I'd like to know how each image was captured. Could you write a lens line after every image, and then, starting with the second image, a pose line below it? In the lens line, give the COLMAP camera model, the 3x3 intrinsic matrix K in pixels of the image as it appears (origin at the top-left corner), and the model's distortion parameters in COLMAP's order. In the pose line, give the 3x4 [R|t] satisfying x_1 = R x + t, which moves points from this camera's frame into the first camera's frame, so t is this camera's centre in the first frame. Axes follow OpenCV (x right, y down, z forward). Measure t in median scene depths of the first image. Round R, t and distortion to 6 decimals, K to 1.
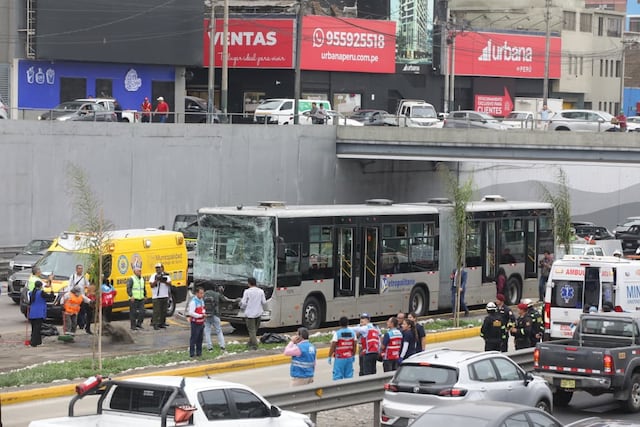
lens RADIAL K [[2181.2, 0, 320.0], [0, 2181.2, 213.5], [0, 0, 1]] dist [0.120386, 3.709063]
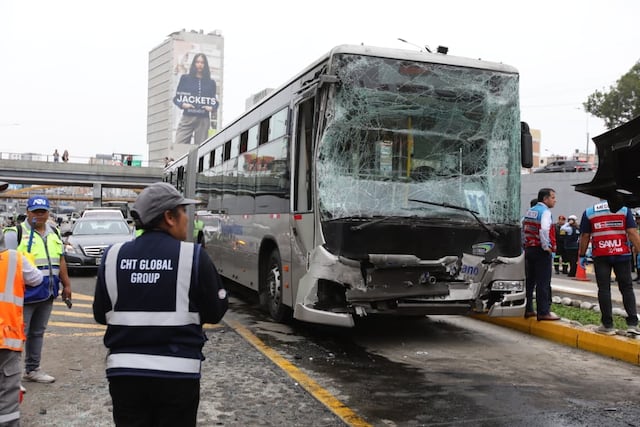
lens RADIAL K [[600.5, 0, 320.0], [0, 600.5, 213.5], [0, 0, 1]] dist [0.006147, 0.097104]
pose [[0.634477, -0.006417, 0.772915, -0.073738], [0.024475, 0.999631, -0.011792, 0.015681], [-0.772554, 0.026399, 0.634400, 0.476571]]
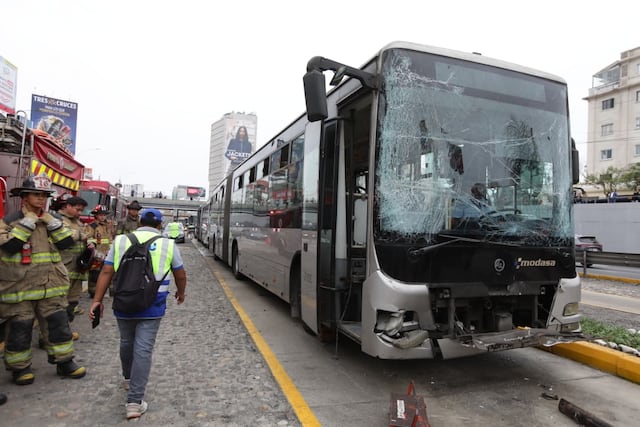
lens RADIAL K [[406.1, 0, 320.0], [0, 406.1, 213.5], [0, 0, 1]] dist [-0.025604, 0.028439]
pose [[0.646169, 0.030634, 0.762580, -0.157830], [0.004542, 0.999022, -0.043981, 0.018632], [-0.763181, 0.031883, 0.645397, 0.326718]]
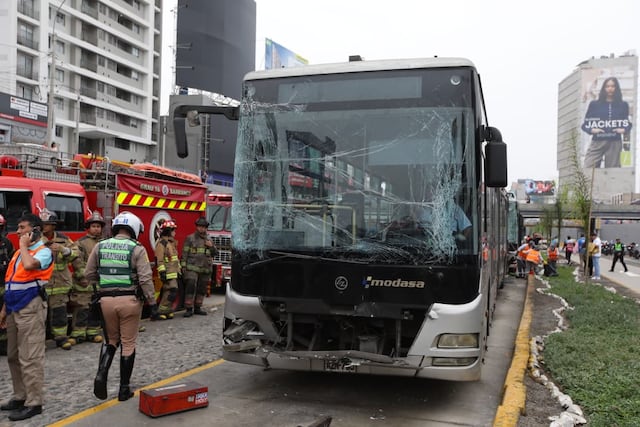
lens RADIAL K [[600.5, 0, 320.0], [0, 600.5, 213.5], [0, 0, 1]] dist [0.006147, 0.097104]
pose [[0.979392, 0.005687, 0.201891, -0.131753], [0.006624, 0.998161, -0.060249, 0.018864], [-0.201862, 0.060344, 0.977553, 0.287290]]
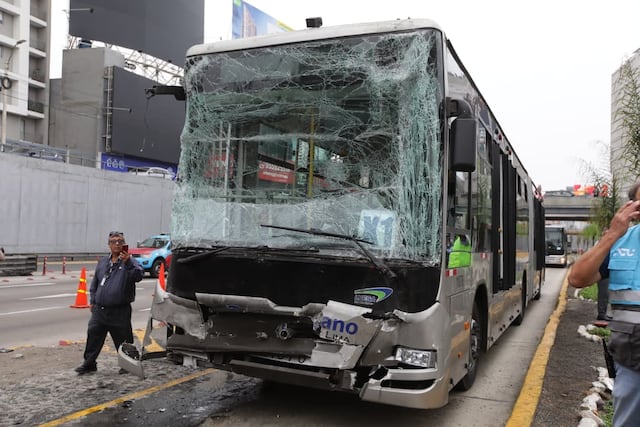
lens RADIAL K [[600.5, 0, 320.0], [0, 600.5, 213.5], [0, 0, 1]] dist [0.006147, 0.097104]
pose [[0.991349, 0.006162, 0.131104, -0.024010], [0.004196, 0.996899, -0.078584, 0.016536], [-0.131182, 0.078454, 0.988249, 0.461656]]
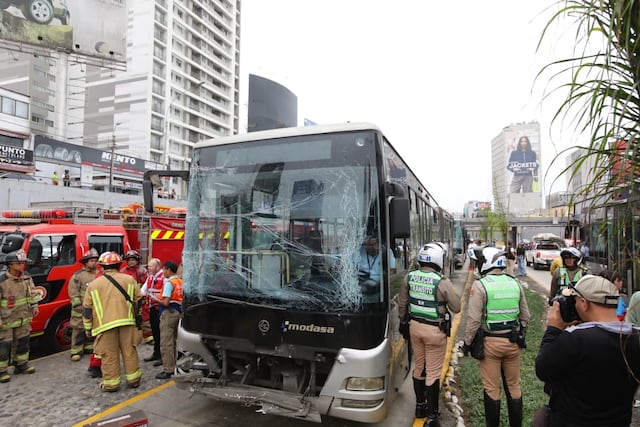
lens RADIAL K [[372.4, 0, 320.0], [0, 372.4, 213.5], [0, 0, 1]] dist [-0.031395, 0.001169]
pose [[0.990427, -0.010581, 0.137628, -0.118878], [0.023532, 0.995404, -0.092823, 0.014392], [-0.136014, 0.095173, 0.986125, 0.300874]]
